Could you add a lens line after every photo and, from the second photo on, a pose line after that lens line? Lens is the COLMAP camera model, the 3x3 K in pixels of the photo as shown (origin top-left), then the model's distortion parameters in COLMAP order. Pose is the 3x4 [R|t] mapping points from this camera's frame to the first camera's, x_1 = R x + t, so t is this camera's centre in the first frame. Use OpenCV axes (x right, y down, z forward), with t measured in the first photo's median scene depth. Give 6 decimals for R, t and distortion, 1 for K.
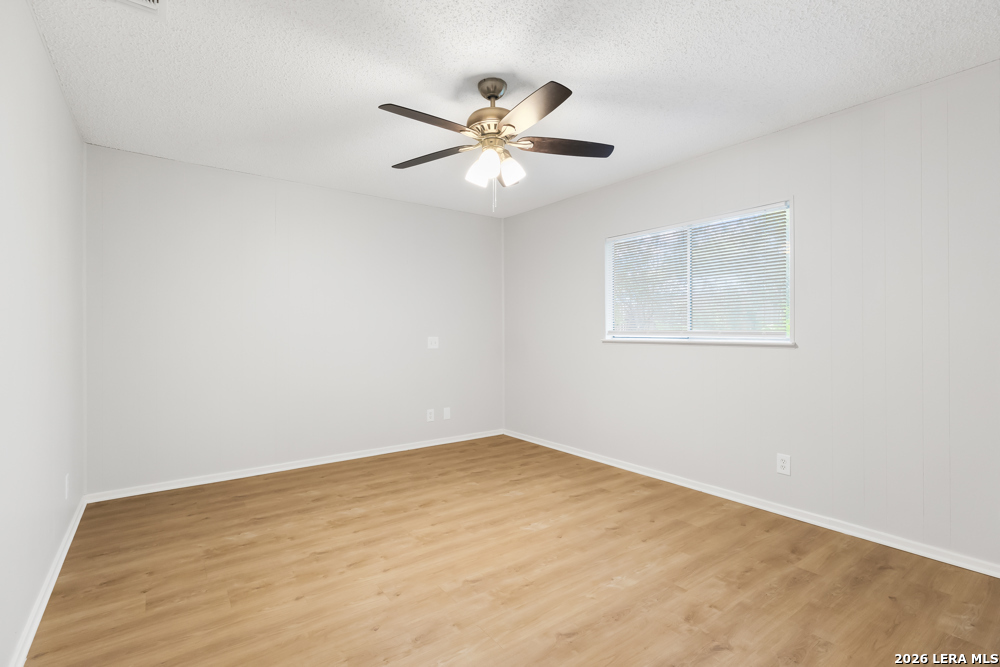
lens RADIAL K [[461.4, 0, 500.4], [0, 461.4, 336.6], [0, 0, 1]] dist [0.000869, 0.000273]
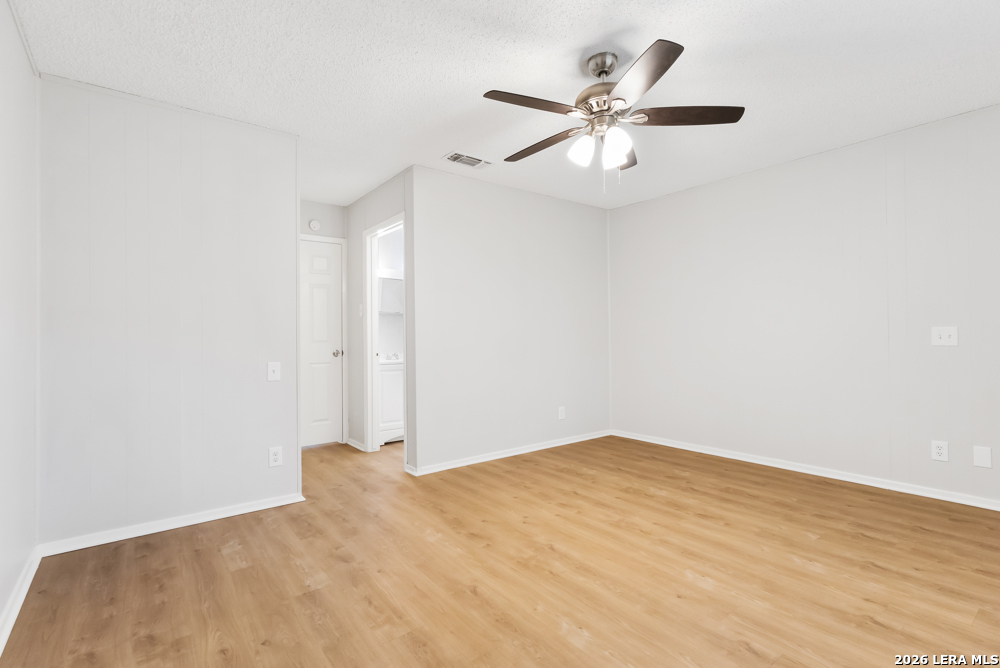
lens RADIAL K [[461.4, 0, 500.7], [0, 461.4, 333.9], [0, 0, 1]] dist [0.000869, 0.000273]
pose [[0.029073, -0.004505, -0.999567, 0.759298], [0.005964, 0.999973, -0.004333, 0.015160], [0.999560, -0.005836, 0.029099, 0.616199]]
